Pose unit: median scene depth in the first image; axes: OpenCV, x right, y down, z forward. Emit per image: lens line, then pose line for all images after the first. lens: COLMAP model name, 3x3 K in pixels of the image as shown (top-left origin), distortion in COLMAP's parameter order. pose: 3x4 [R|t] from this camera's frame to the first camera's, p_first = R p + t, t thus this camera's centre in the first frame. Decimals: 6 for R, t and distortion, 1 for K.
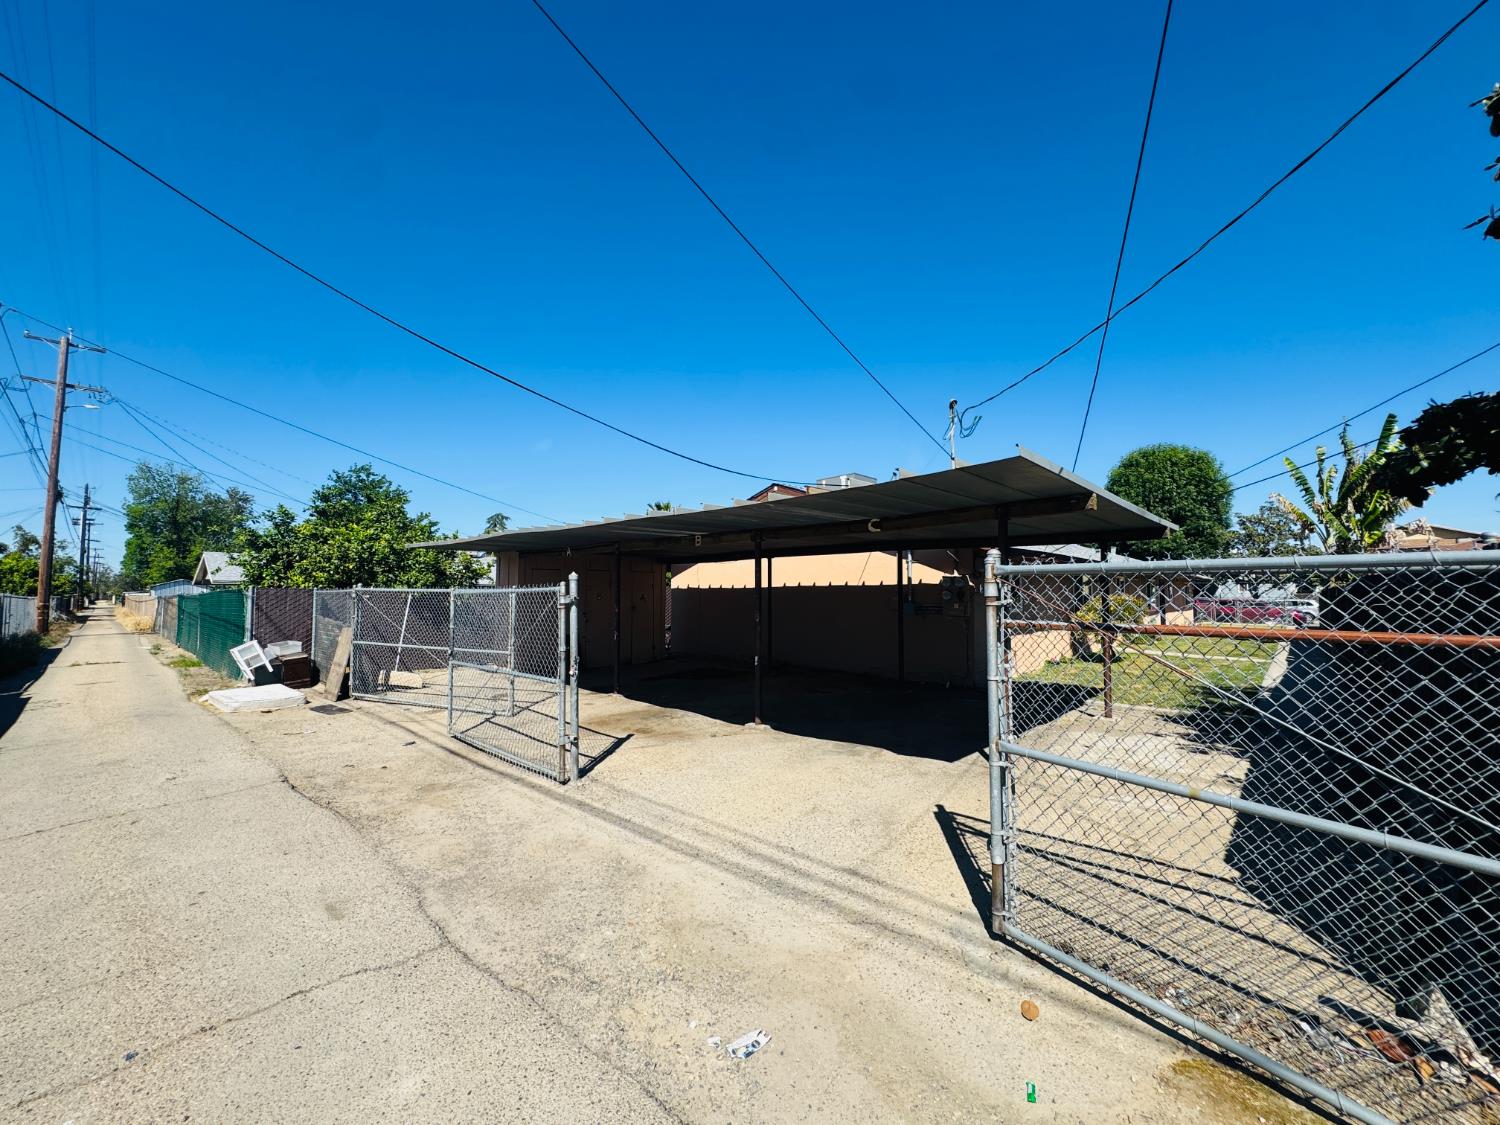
lens RADIAL K [[597.9, 0, 731.7], [0, 597.9, 561.8], [0, 0, 1]] dist [-0.003027, -0.000117]
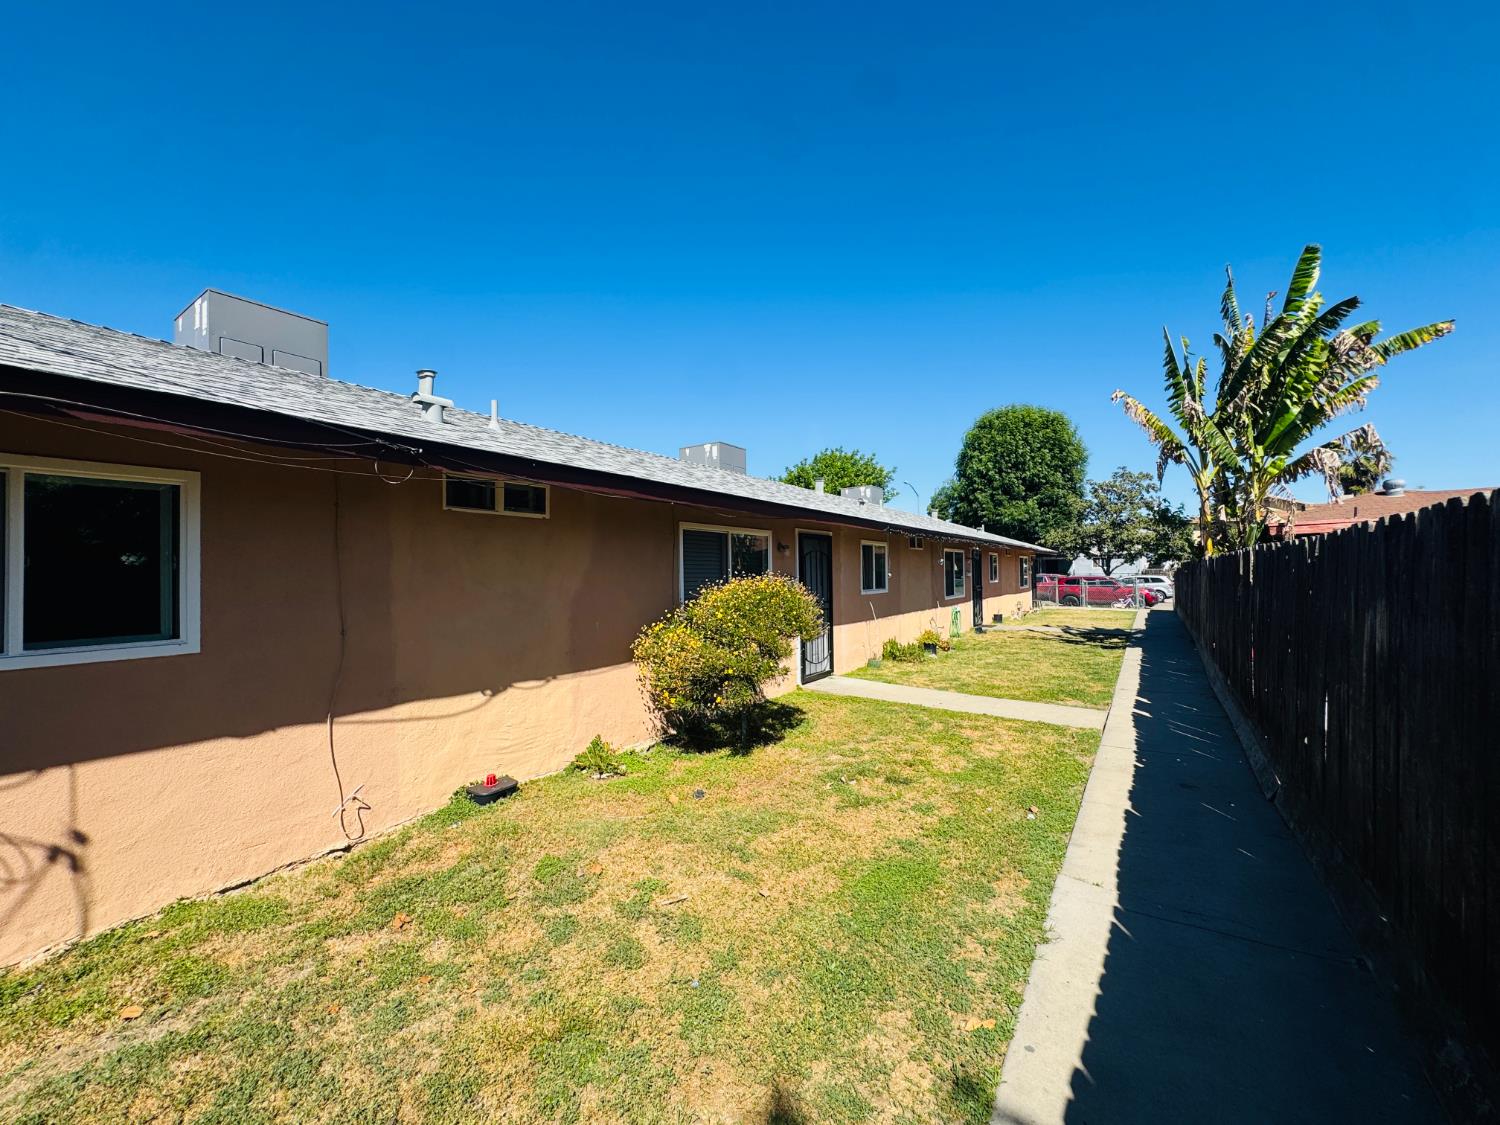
lens RADIAL K [[599.7, 0, 750.0], [0, 599.7, 562.5], [0, 0, 1]] dist [-0.003670, -0.000411]
pose [[0.984739, -0.015647, 0.173335, 0.189948], [0.010531, 0.999482, 0.030396, 0.009654], [-0.173721, -0.028107, 0.984394, 0.204366]]
